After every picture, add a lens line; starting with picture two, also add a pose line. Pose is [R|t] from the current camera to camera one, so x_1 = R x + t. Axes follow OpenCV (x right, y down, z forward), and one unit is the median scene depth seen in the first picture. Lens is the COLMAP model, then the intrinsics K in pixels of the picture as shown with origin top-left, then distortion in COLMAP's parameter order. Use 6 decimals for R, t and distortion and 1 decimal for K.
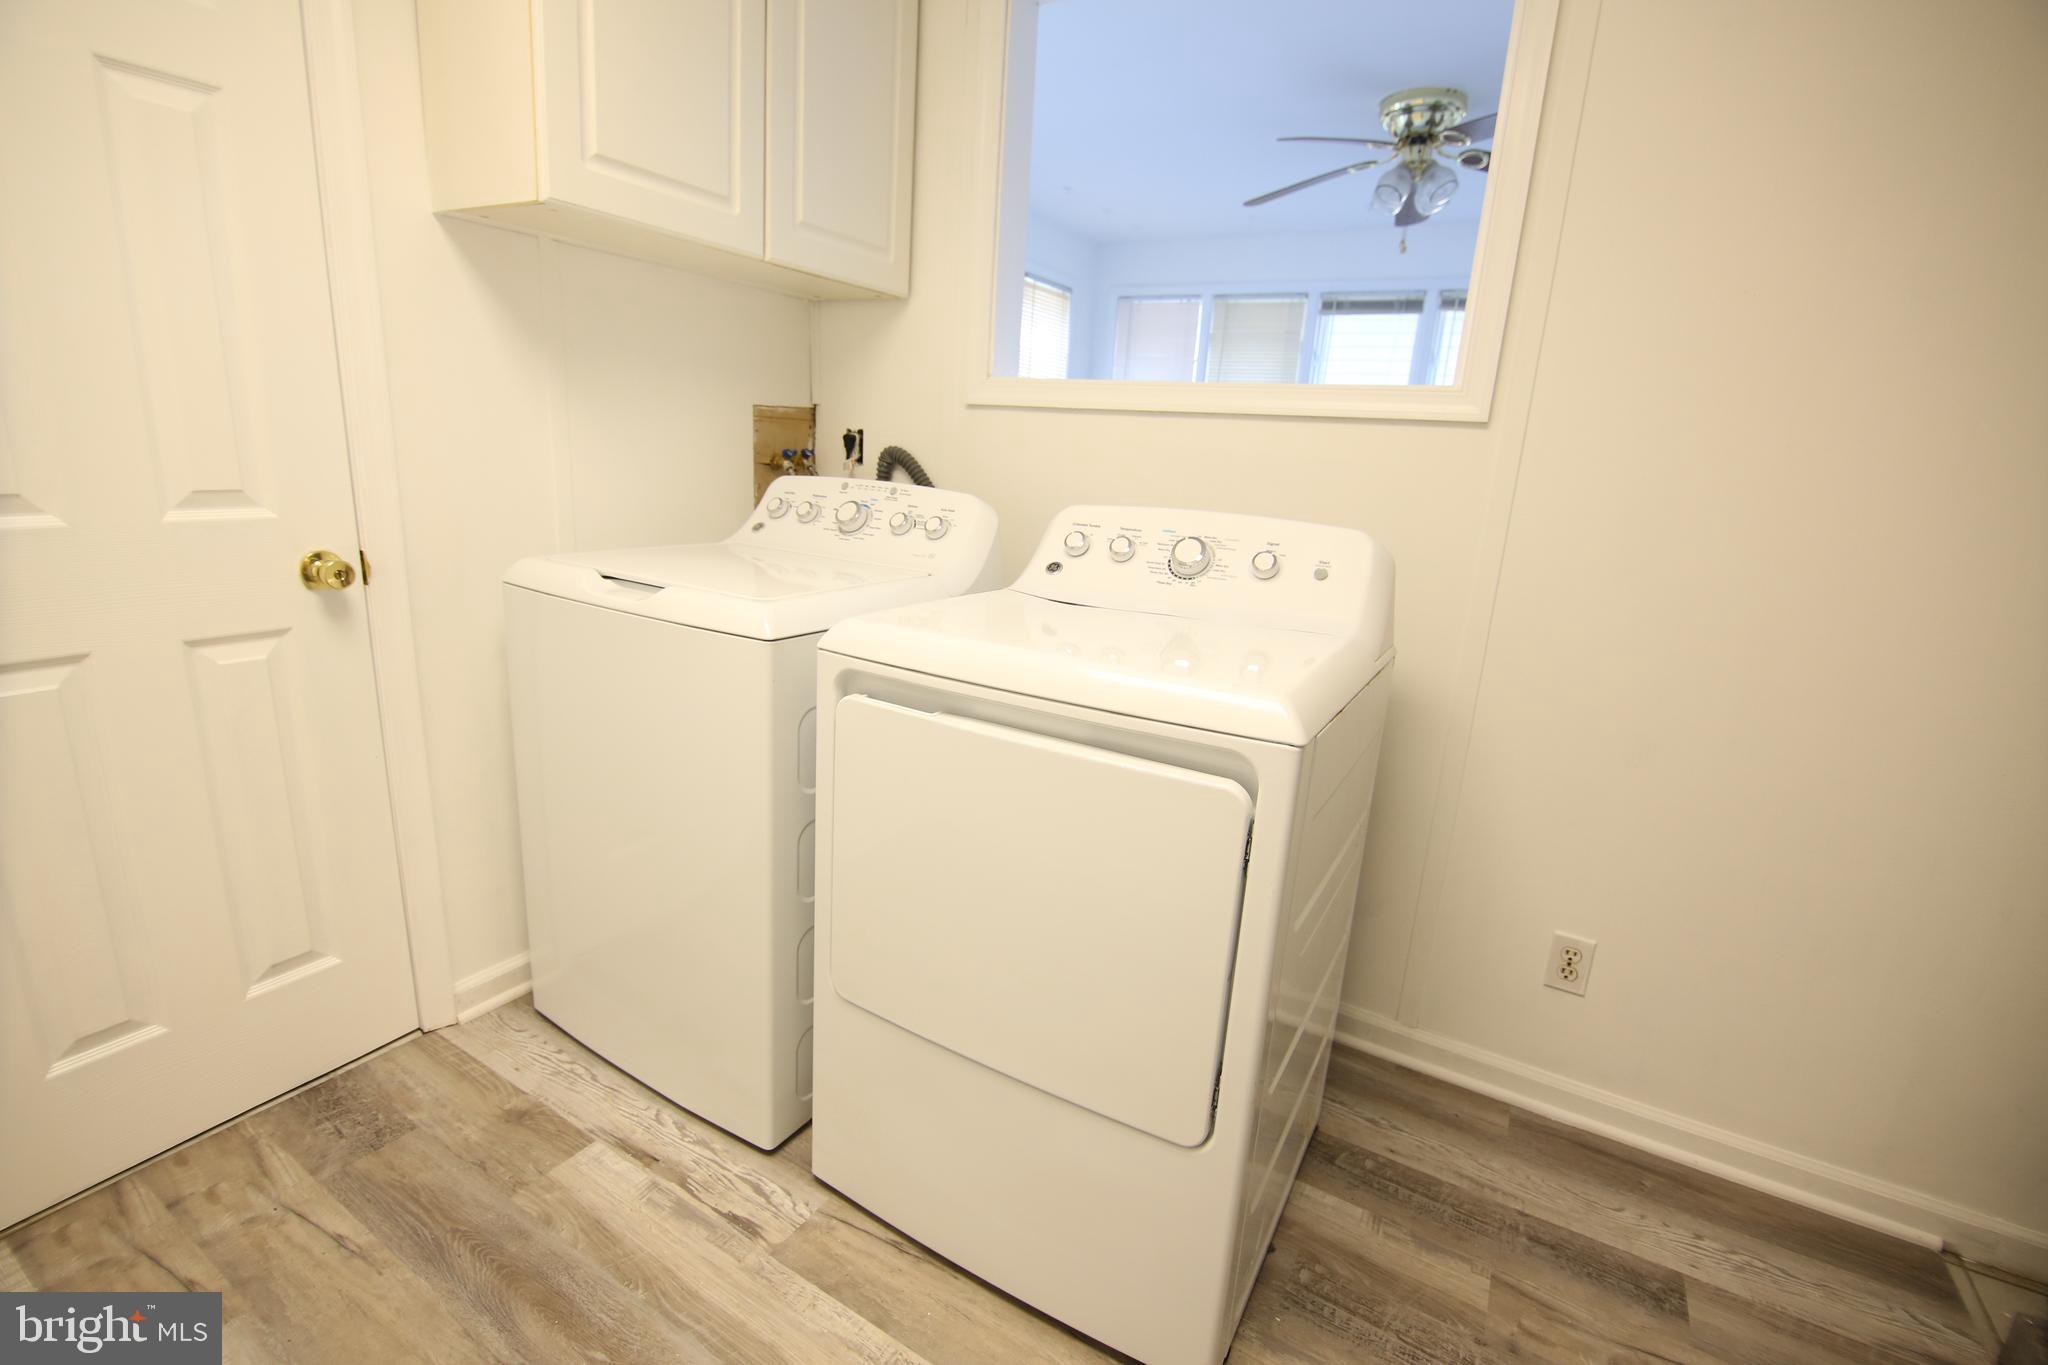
lens RADIAL K [[908.2, 0, 1019.9], [0, 908.2, 678.9], [0, 0, 1]] dist [-0.010874, -0.004397]
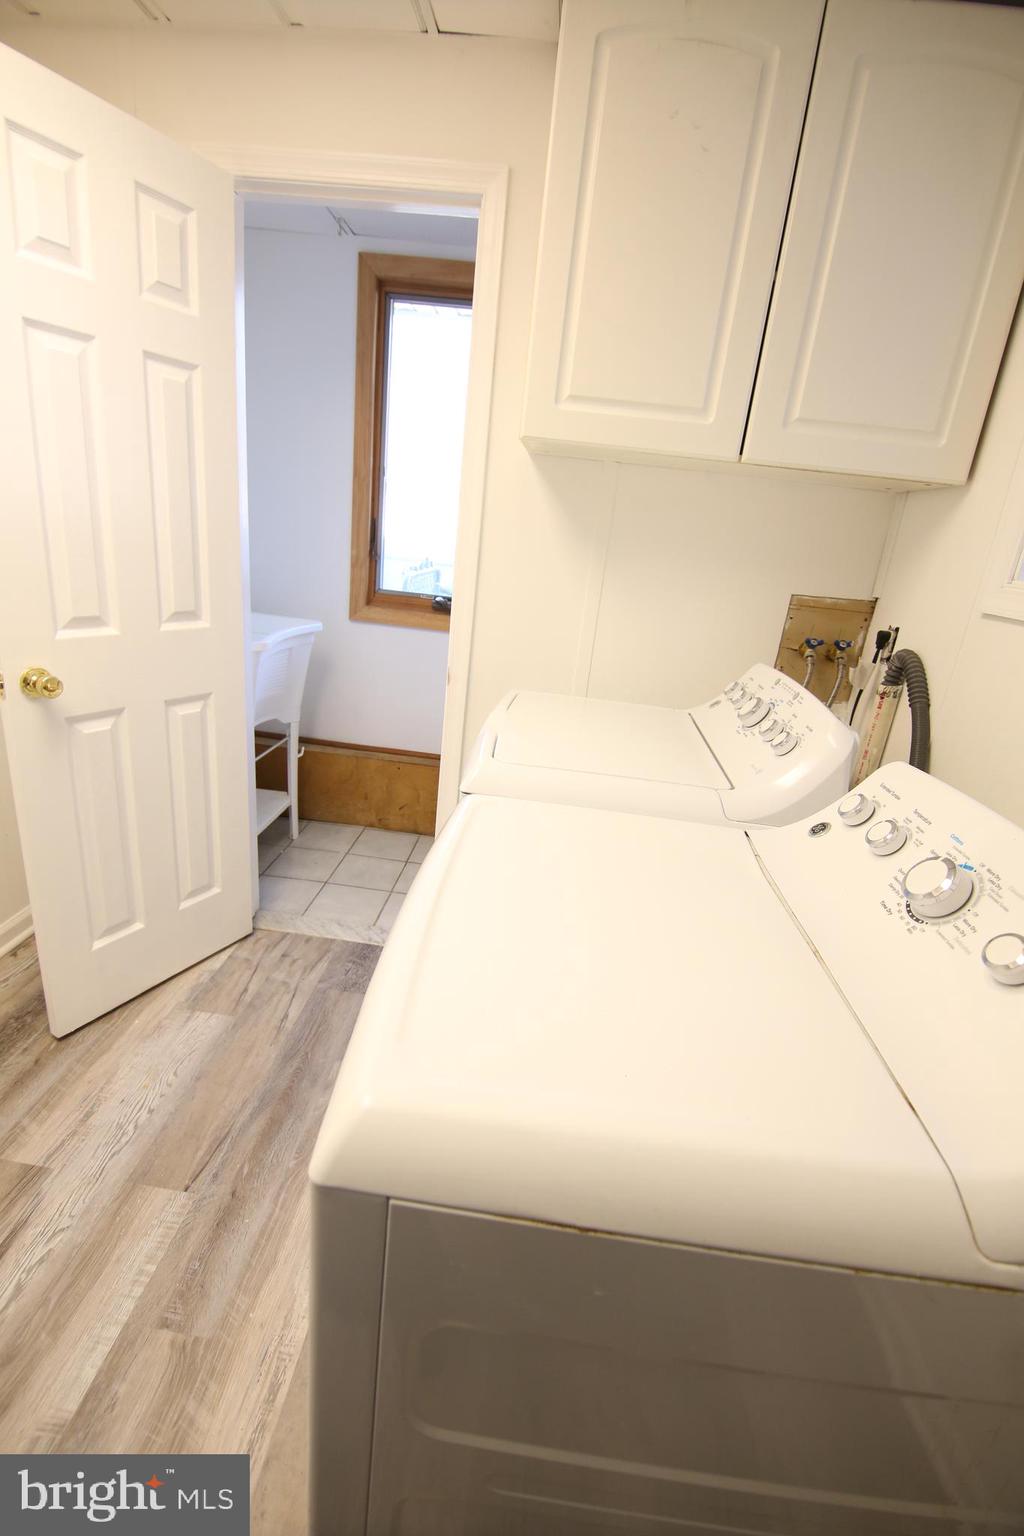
lens RADIAL K [[681.2, 0, 513.2], [0, 681.2, 768.4], [0, 0, 1]] dist [-0.010874, -0.004397]
pose [[0.442044, 0.286724, -0.849933, 0.472214], [-0.295963, 0.941094, 0.163549, -0.221060], [0.846760, 0.179253, 0.500865, 0.551183]]
